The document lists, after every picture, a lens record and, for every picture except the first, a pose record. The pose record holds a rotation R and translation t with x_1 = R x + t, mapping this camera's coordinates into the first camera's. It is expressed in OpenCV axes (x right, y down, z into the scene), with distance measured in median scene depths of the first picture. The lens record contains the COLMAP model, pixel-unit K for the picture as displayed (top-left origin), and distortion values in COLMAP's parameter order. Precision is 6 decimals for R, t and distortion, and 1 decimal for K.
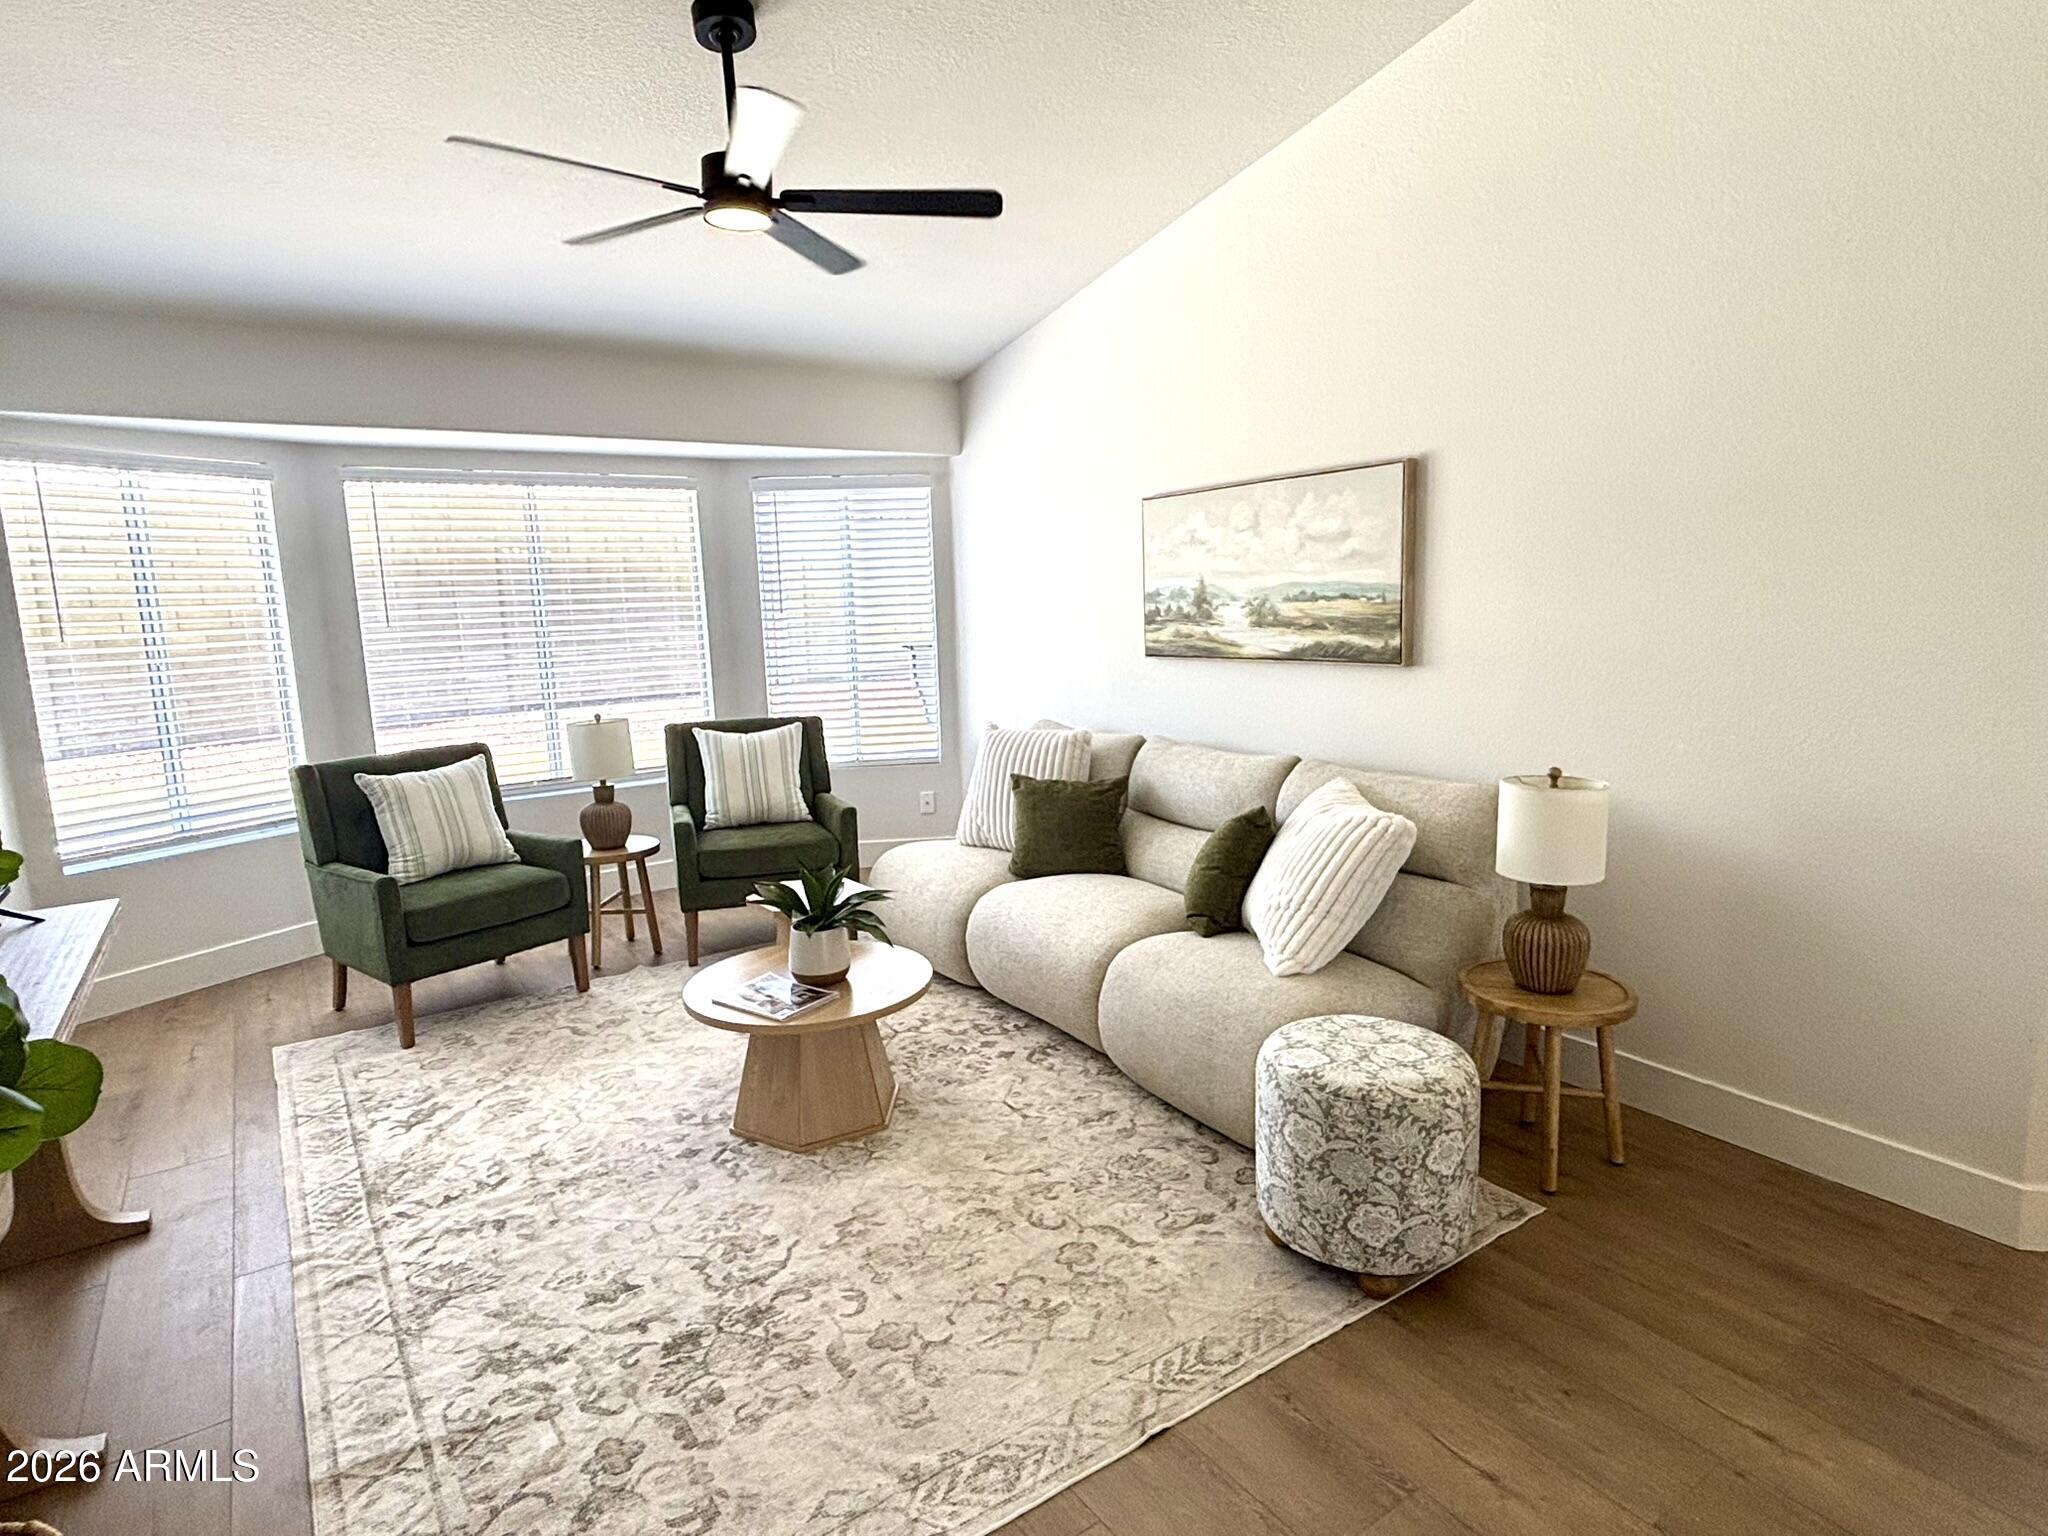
lens RADIAL K [[1133.2, 0, 1007.5], [0, 1133.2, 765.9], [0, 0, 1]] dist [0.023853, -0.017810]
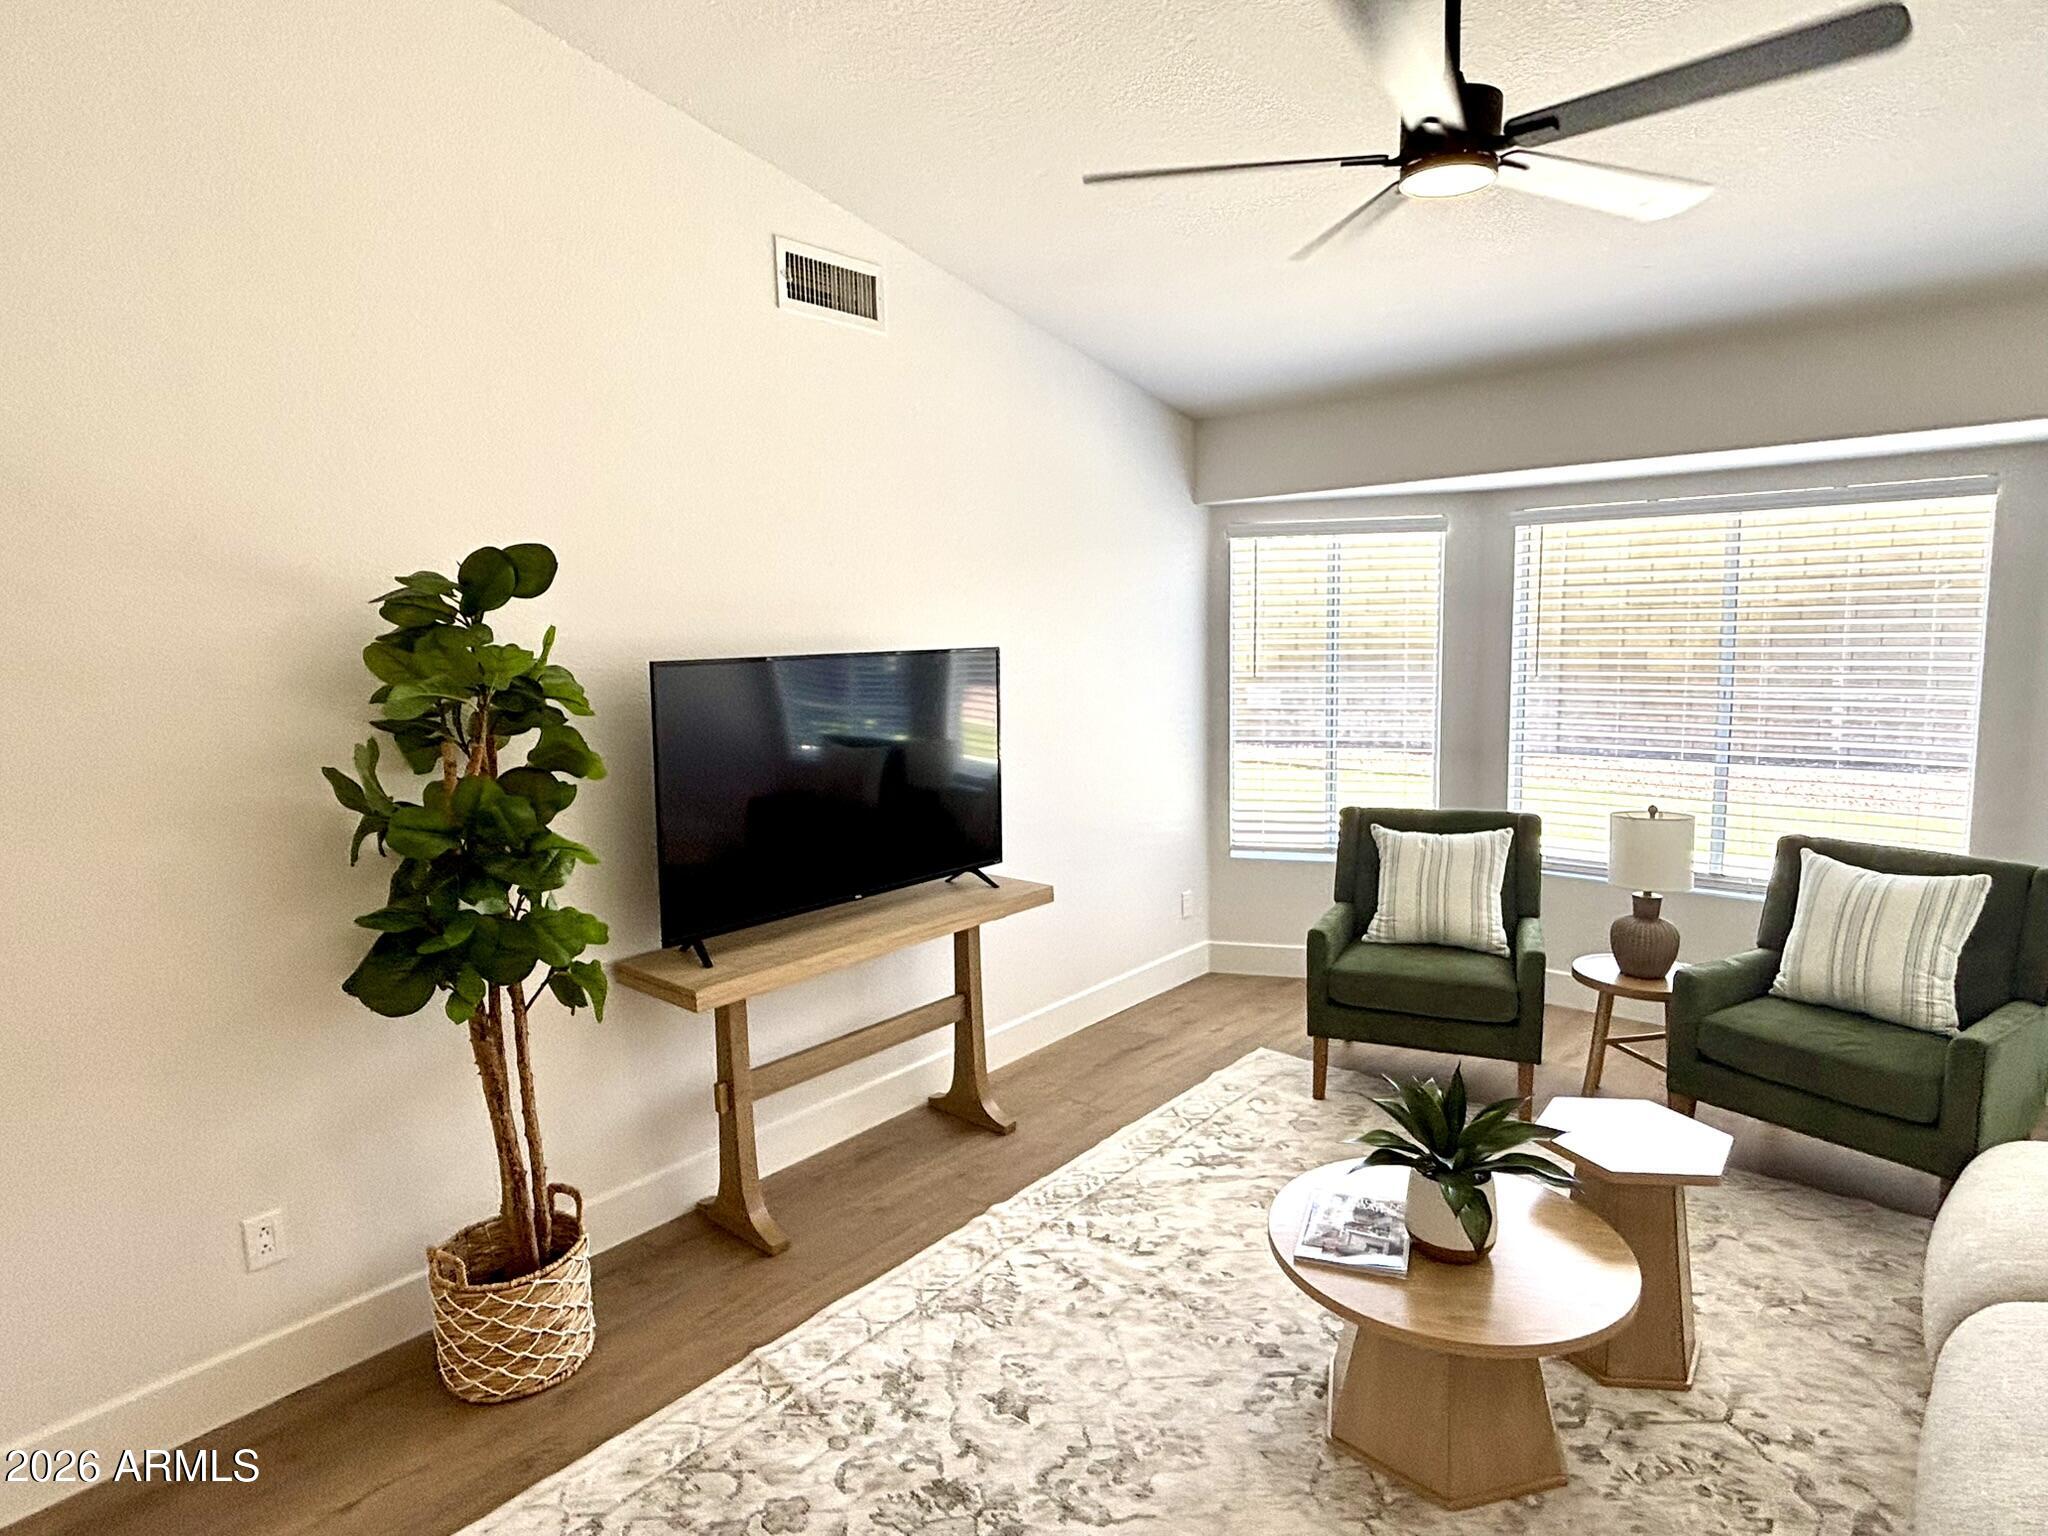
lens RADIAL K [[1133.2, 0, 1014.7], [0, 1133.2, 763.5], [0, 0, 1]] dist [0.023853, -0.017810]
pose [[0.271940, 0.139129, -0.952204, 0.375313], [-0.146572, 0.983937, 0.101906, -0.128632], [0.951086, 0.111854, 0.287964, 0.503485]]
